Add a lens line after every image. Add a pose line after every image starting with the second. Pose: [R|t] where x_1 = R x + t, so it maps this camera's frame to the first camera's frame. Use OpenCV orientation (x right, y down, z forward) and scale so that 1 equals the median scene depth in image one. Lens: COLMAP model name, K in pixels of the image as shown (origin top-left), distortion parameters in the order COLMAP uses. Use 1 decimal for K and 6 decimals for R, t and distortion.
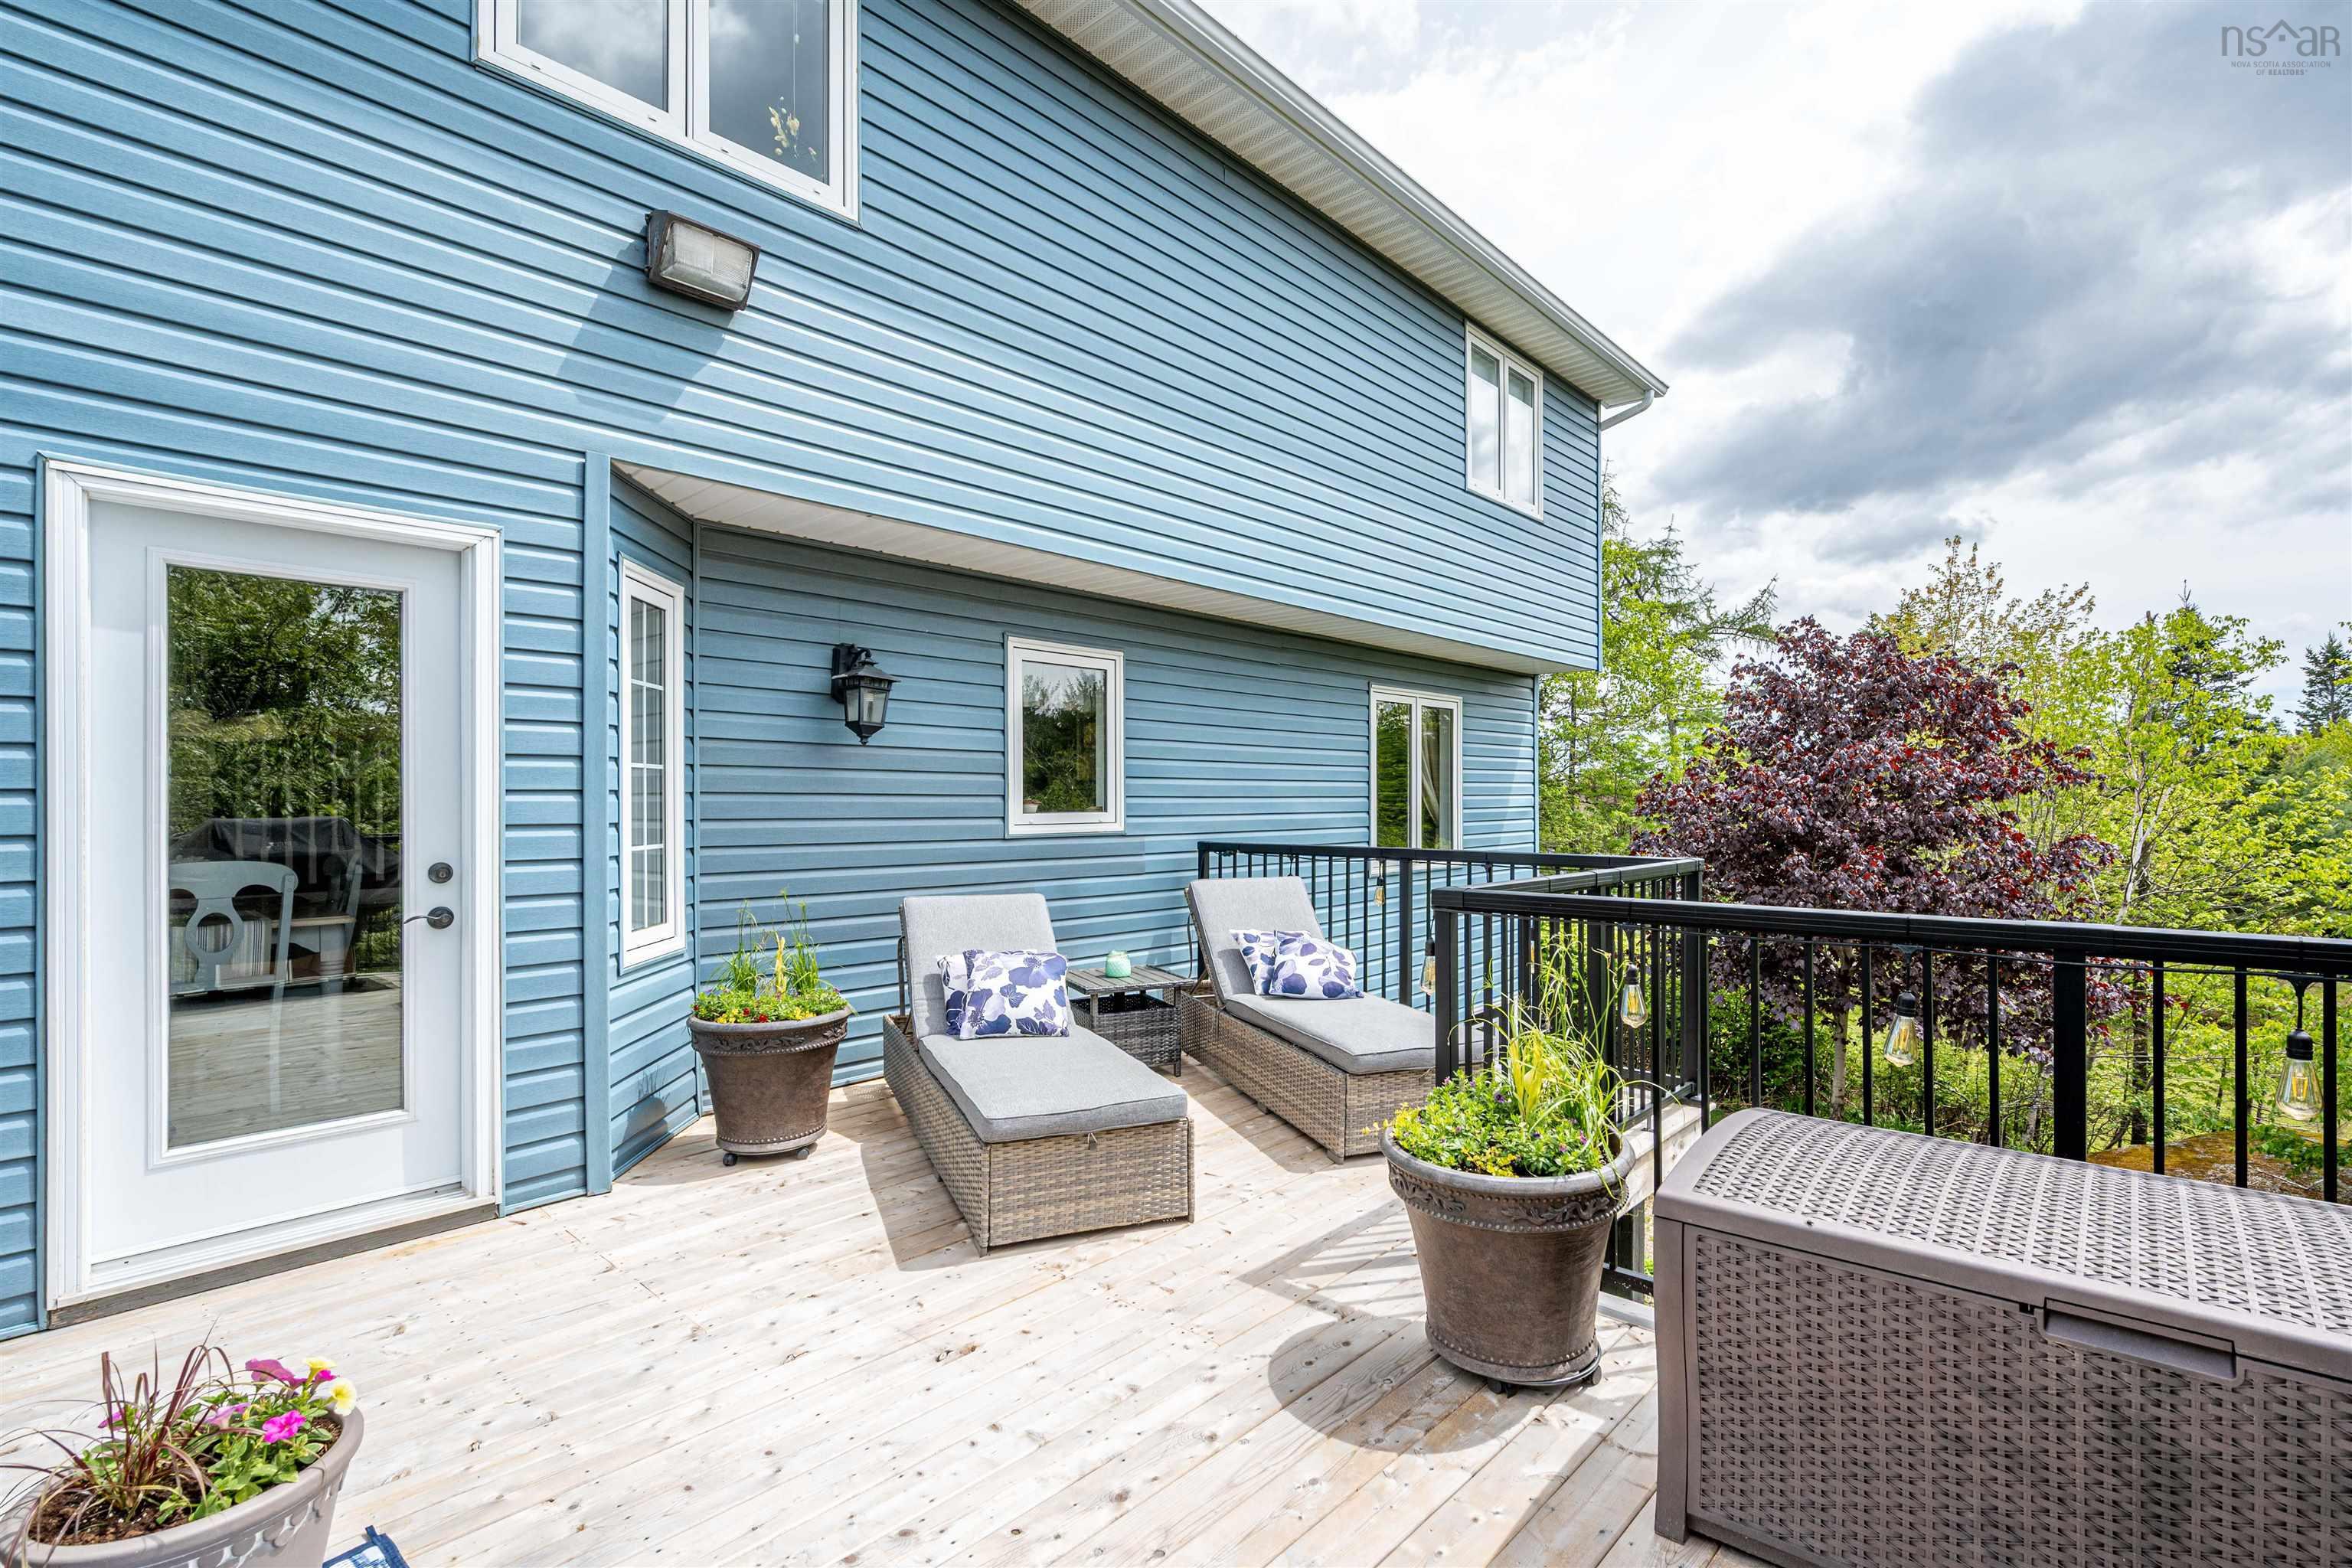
lens RADIAL K [[1067.8, 0, 1176.0], [0, 1067.8, 784.0], [0, 0, 1]] dist [0.001011, 0.000098]
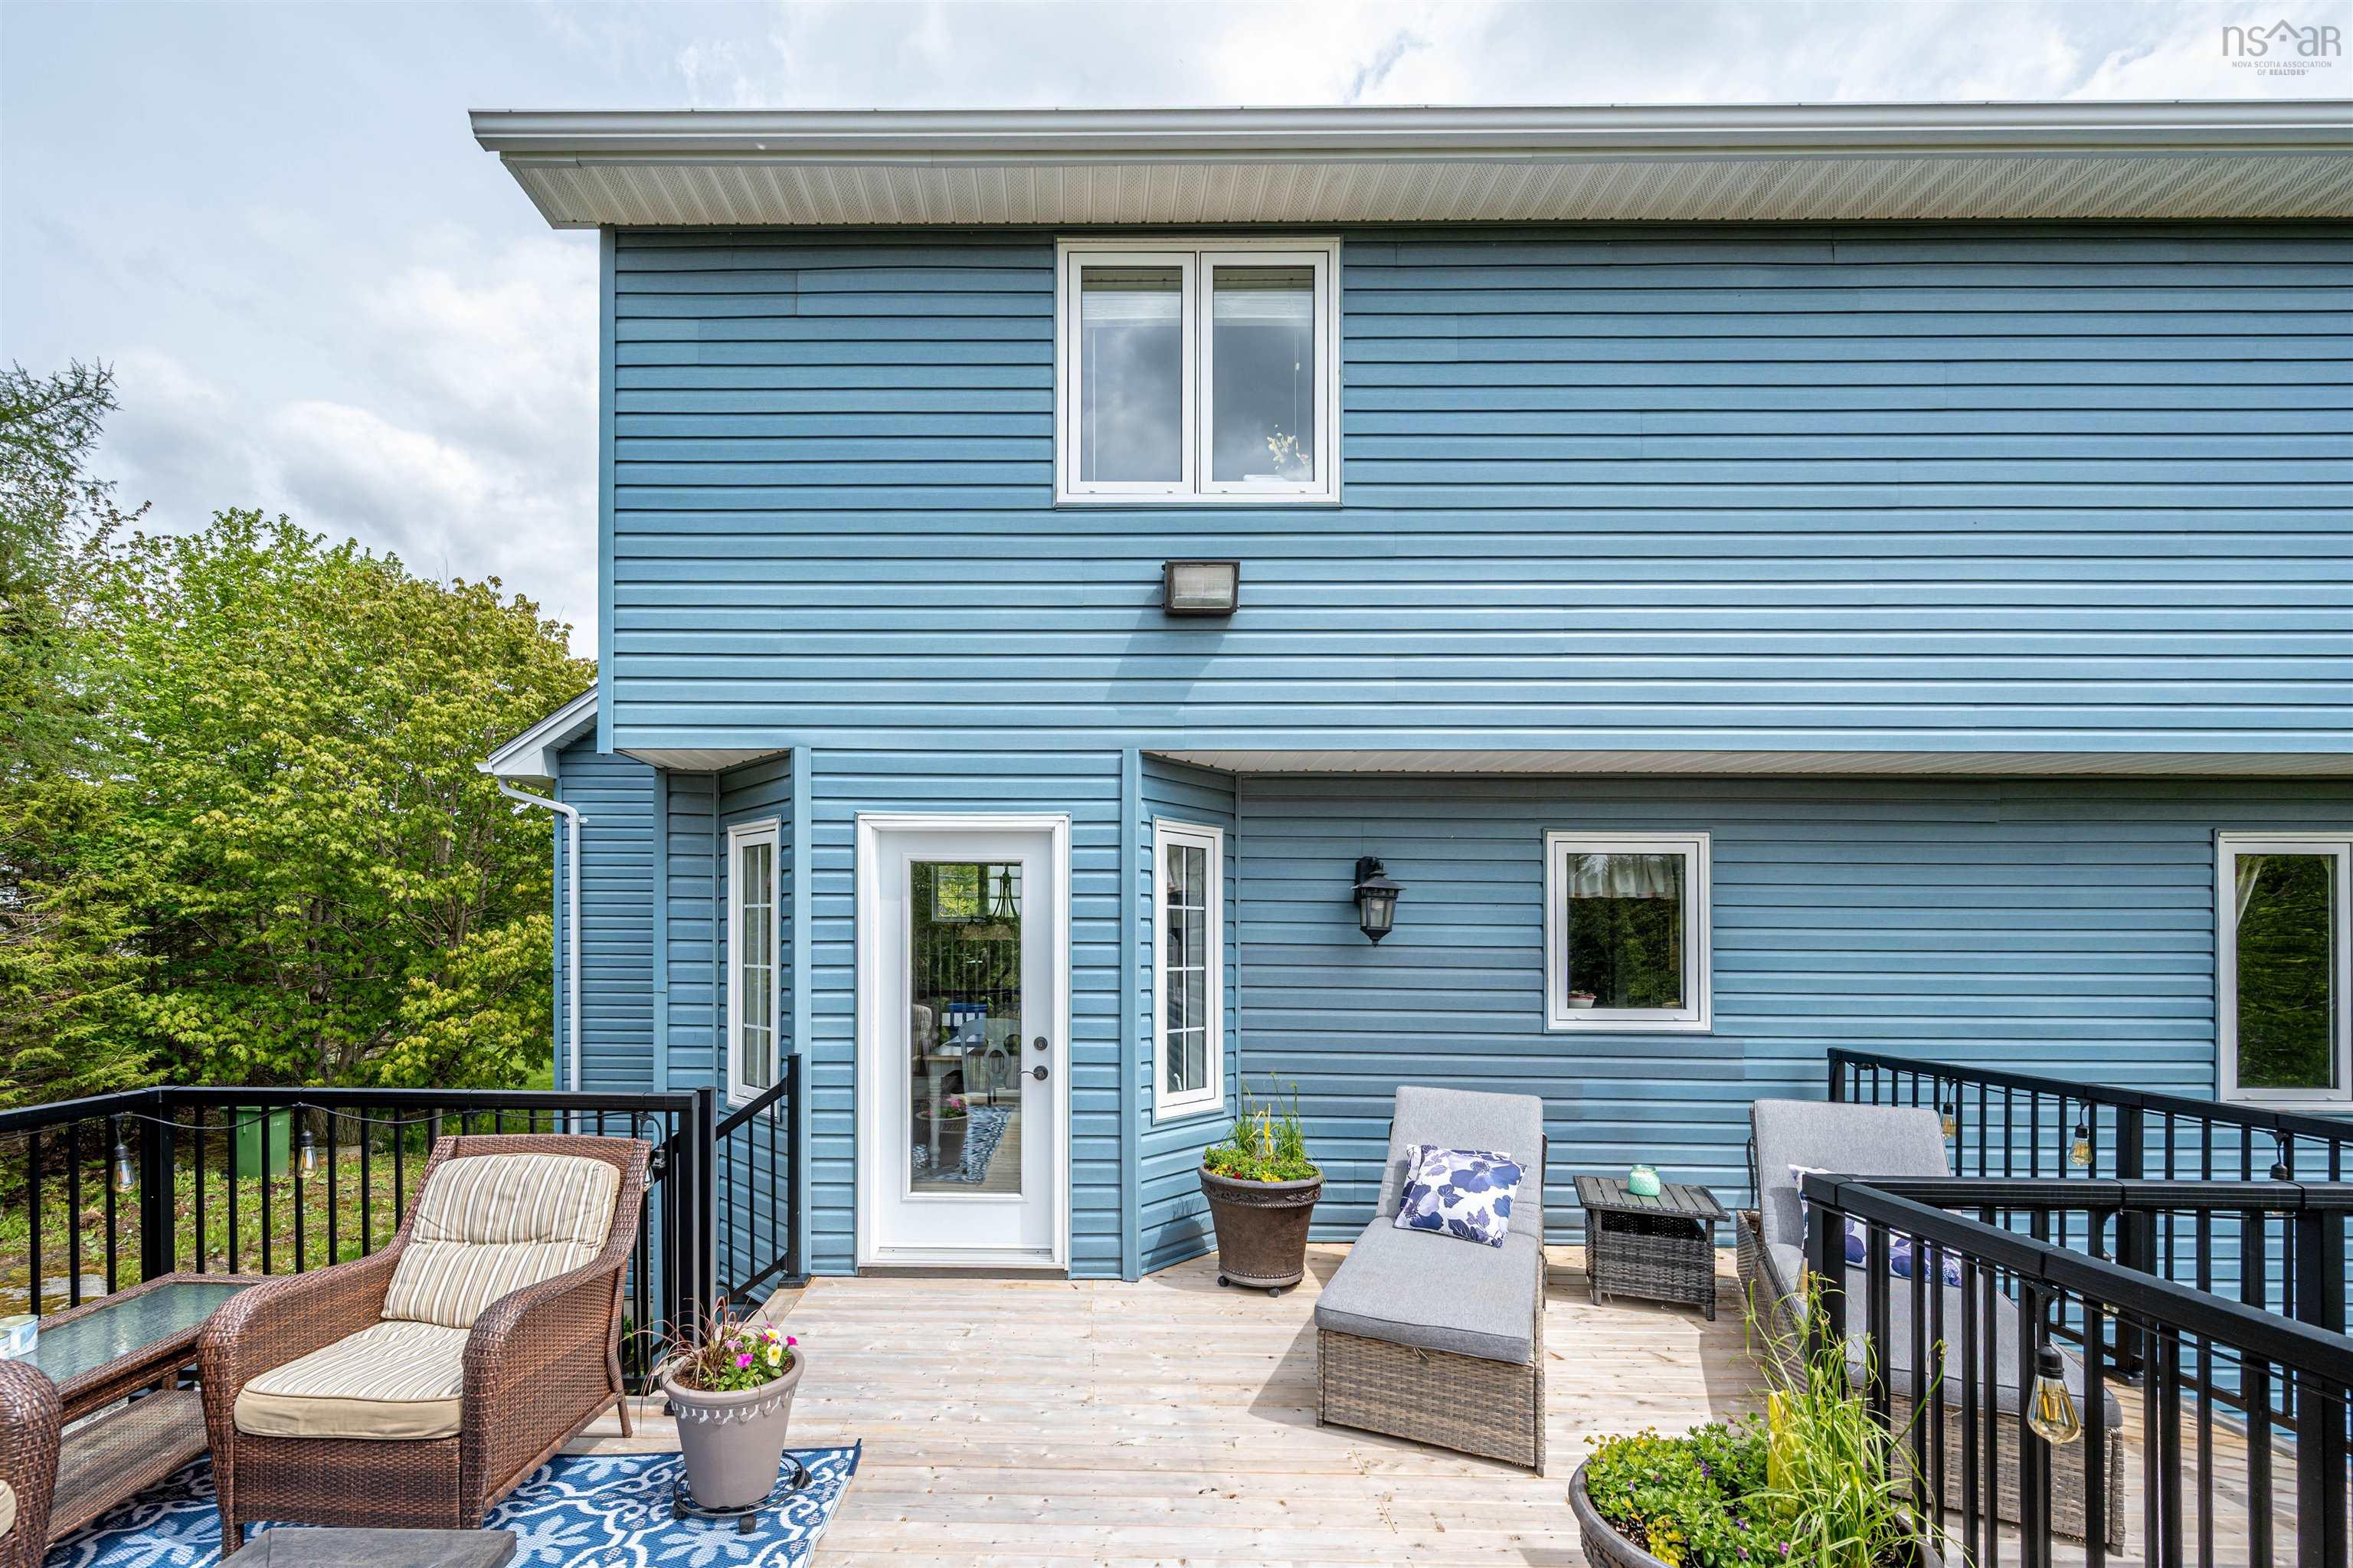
lens RADIAL K [[1012.1, 0, 1172.1], [0, 1012.1, 908.4], [0, 0, 1]] dist [0.003530, 0.000469]
pose [[0.675750, -0.006941, -0.737098, 0.396318], [0.001286, 0.999965, -0.008237, -0.076124], [0.737130, 0.004618, 0.675735, 0.124415]]
